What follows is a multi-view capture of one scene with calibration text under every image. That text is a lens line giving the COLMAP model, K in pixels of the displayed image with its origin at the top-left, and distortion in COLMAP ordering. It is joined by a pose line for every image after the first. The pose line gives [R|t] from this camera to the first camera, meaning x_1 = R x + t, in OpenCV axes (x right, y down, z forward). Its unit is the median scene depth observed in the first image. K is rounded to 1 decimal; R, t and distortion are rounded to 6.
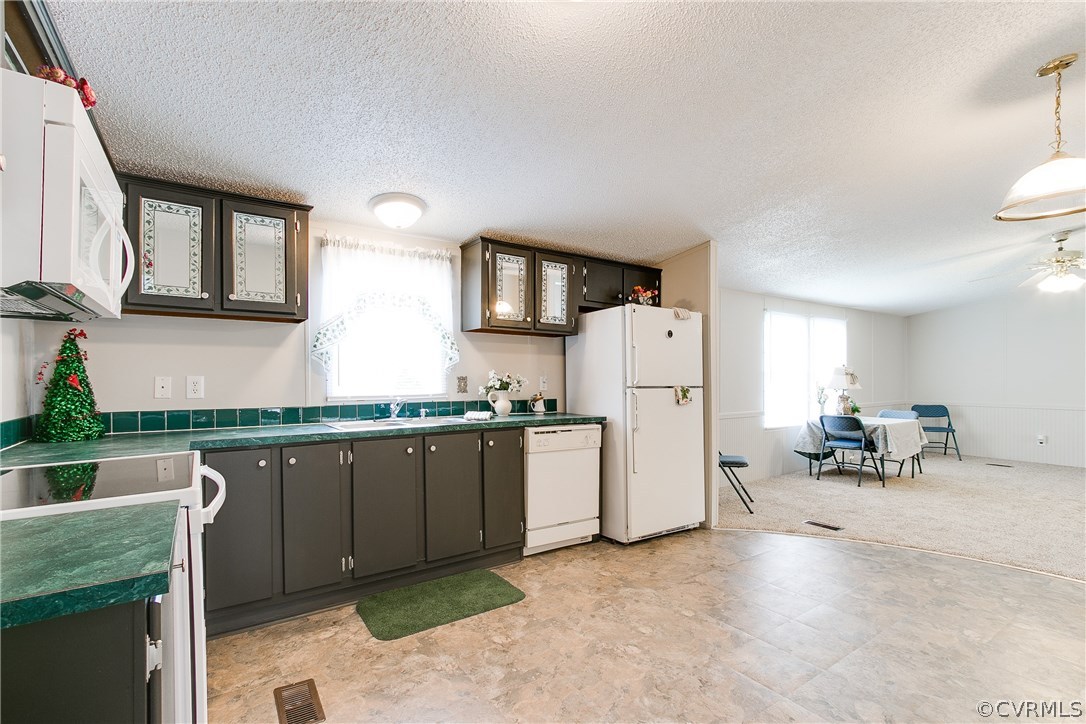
lens RADIAL K [[504.0, 0, 539.5], [0, 504.0, 378.7], [0, 0, 1]] dist [-0.005292, 0.006100]
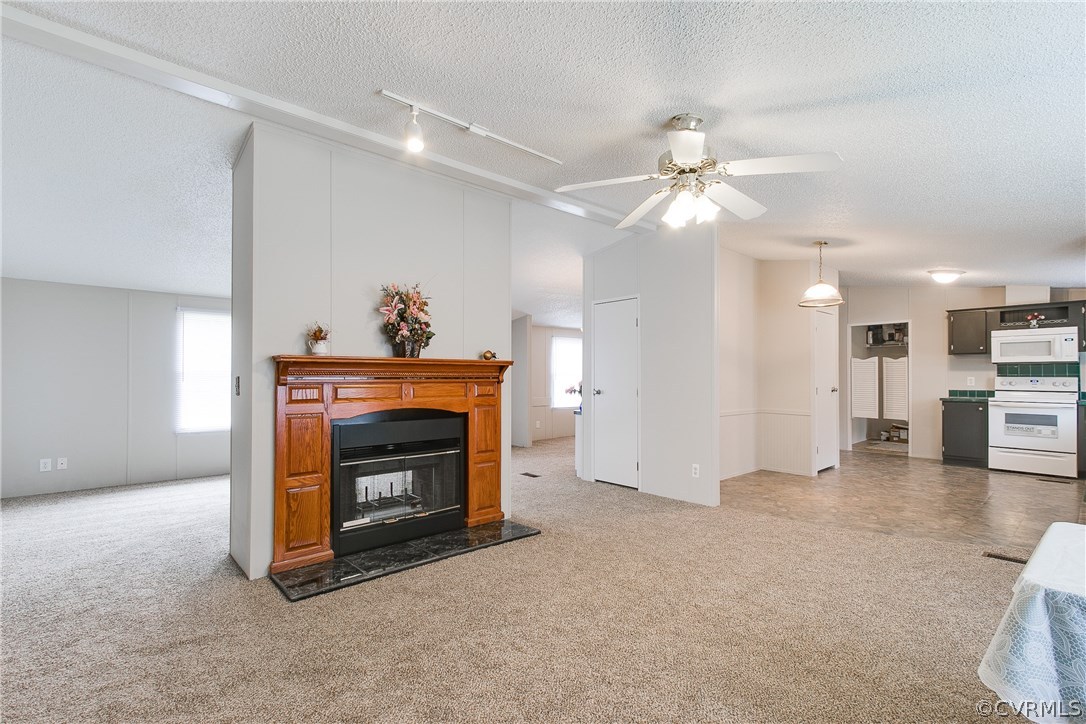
lens RADIAL K [[504.0, 0, 544.2], [0, 504.0, 370.6], [0, 0, 1]] dist [-0.005292, 0.006100]
pose [[-0.992008, -0.002507, -0.126147, 1.862783], [-0.001885, 0.999985, -0.005045, -0.014278], [0.126158, -0.004767, -0.991999, 2.254306]]
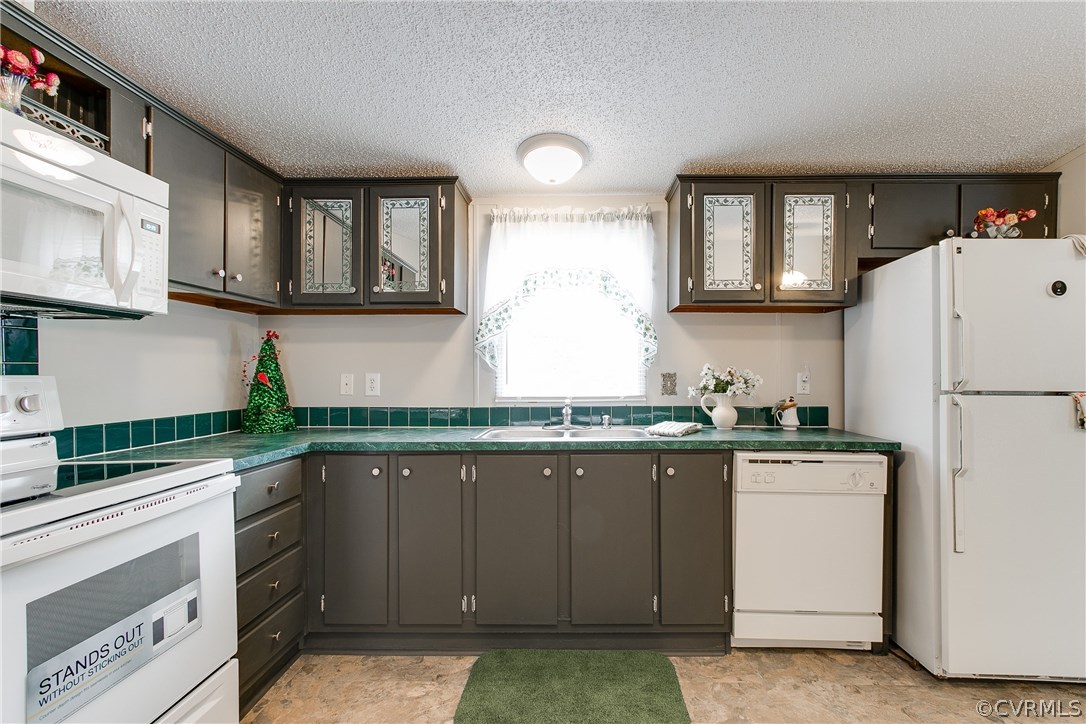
lens RADIAL K [[504.0, 0, 564.7], [0, 504.0, 378.4], [0, 0, 1]] dist [-0.005292, 0.006100]
pose [[0.812430, 0.003217, -0.583050, 0.185206], [-0.000880, 0.999990, 0.004290, -0.000150], [0.583058, -0.002972, 0.812425, 0.370175]]
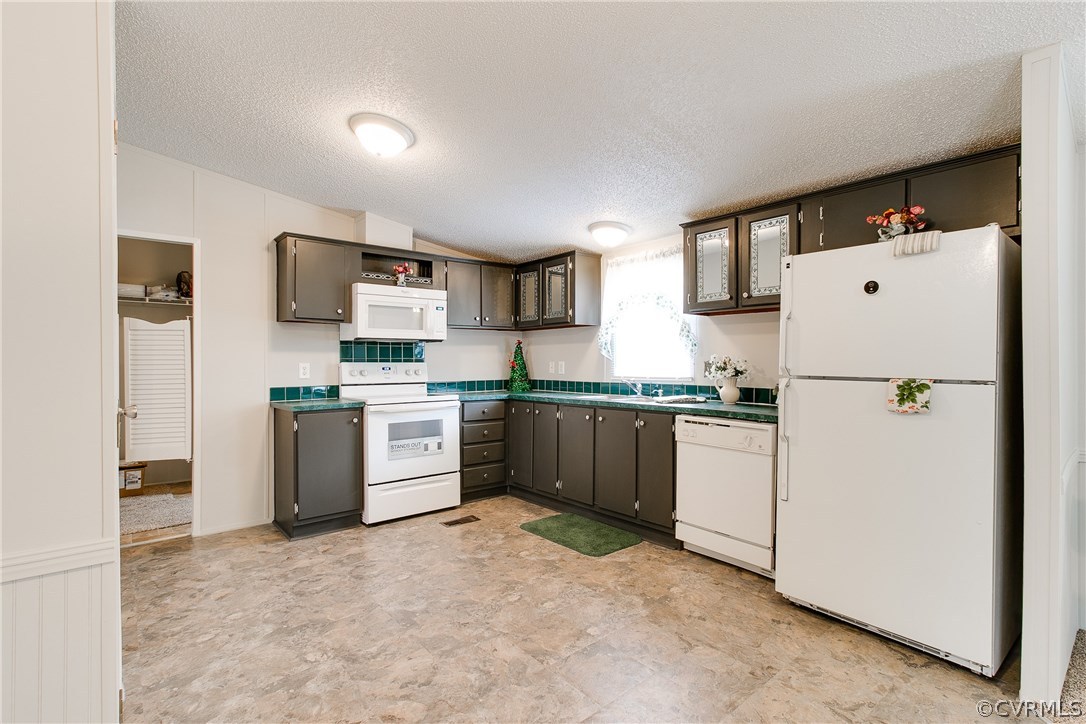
lens RADIAL K [[504.0, 0, 542.8], [0, 504.0, 366.3], [0, 0, 1]] dist [-0.005292, 0.006100]
pose [[0.090979, 0.008879, -0.995813, 0.969552], [-0.000829, 0.999961, 0.008840, -0.003796], [0.995852, 0.000021, 0.090983, 0.695736]]
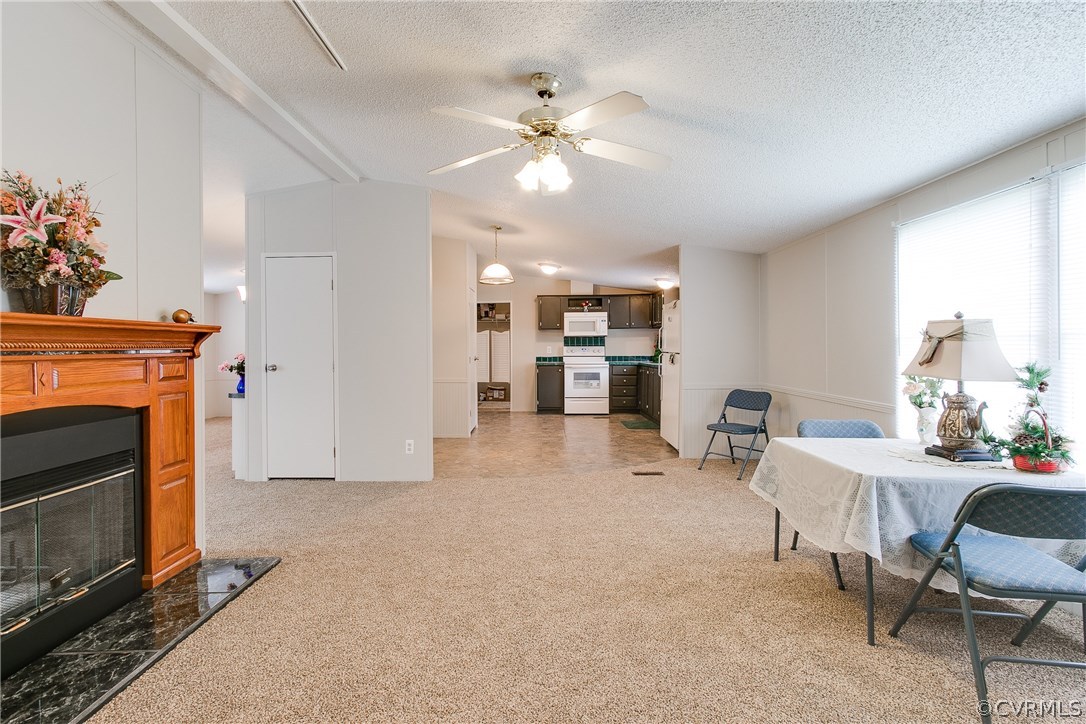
lens RADIAL K [[504.0, 0, 528.1], [0, 504.0, 345.2], [0, 0, 1]] dist [-0.005292, 0.006100]
pose [[-0.591498, 0.001719, -0.806305, 2.184667], [0.002835, 0.999996, 0.000052, -0.009950], [0.806301, -0.002255, -0.591501, 1.922161]]
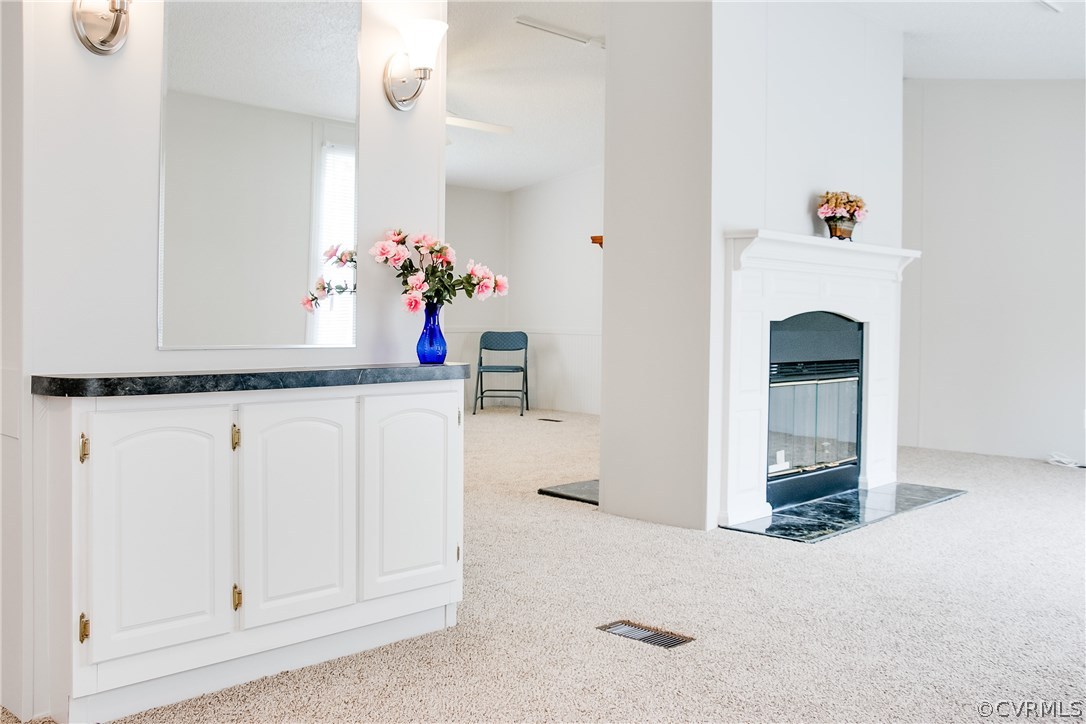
lens RADIAL K [[1045.3, 0, 554.3], [0, 1045.3, 297.3], [0, 0, 1]] dist [-0.061772, 0.000000]
pose [[0.976775, 0.018057, 0.213504, 1.361751], [-0.014570, 0.999734, -0.017896, 0.080986], [-0.213771, 0.014370, 0.976778, -0.718984]]
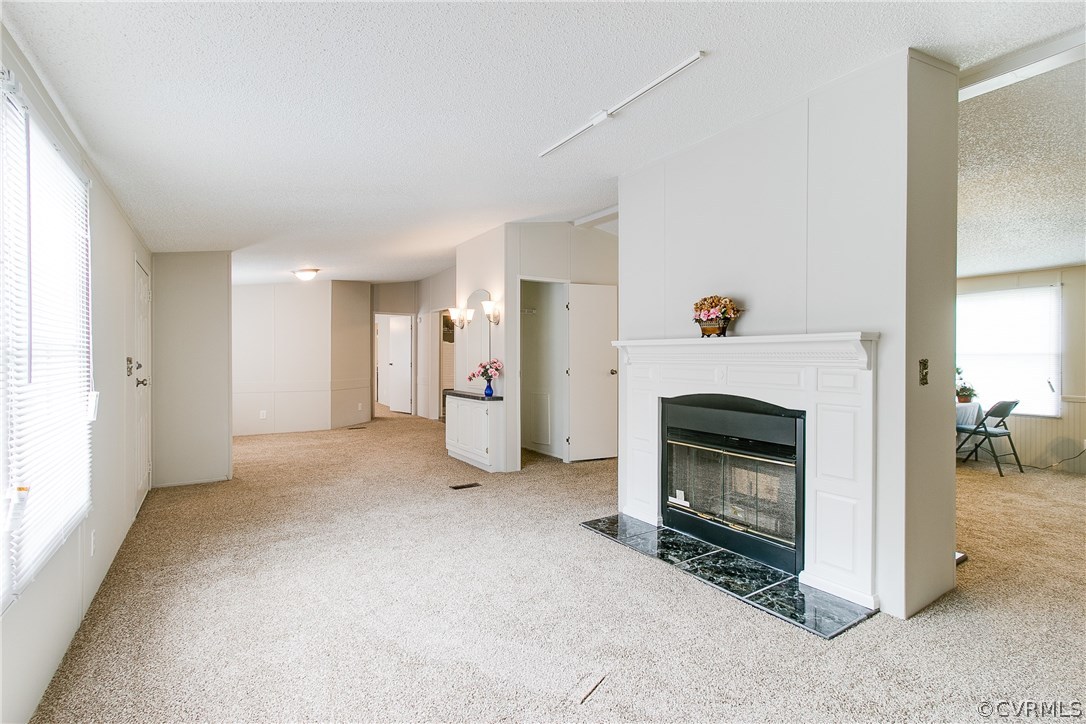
lens RADIAL K [[504.0, 0, 542.3], [0, 504.0, 356.6], [0, 0, 1]] dist [-0.005292, 0.006100]
pose [[-0.034375, 0.001069, -0.999408, 3.210041], [-0.003560, 0.999993, 0.001192, -0.012107], [0.999403, 0.003599, -0.034371, 0.539350]]
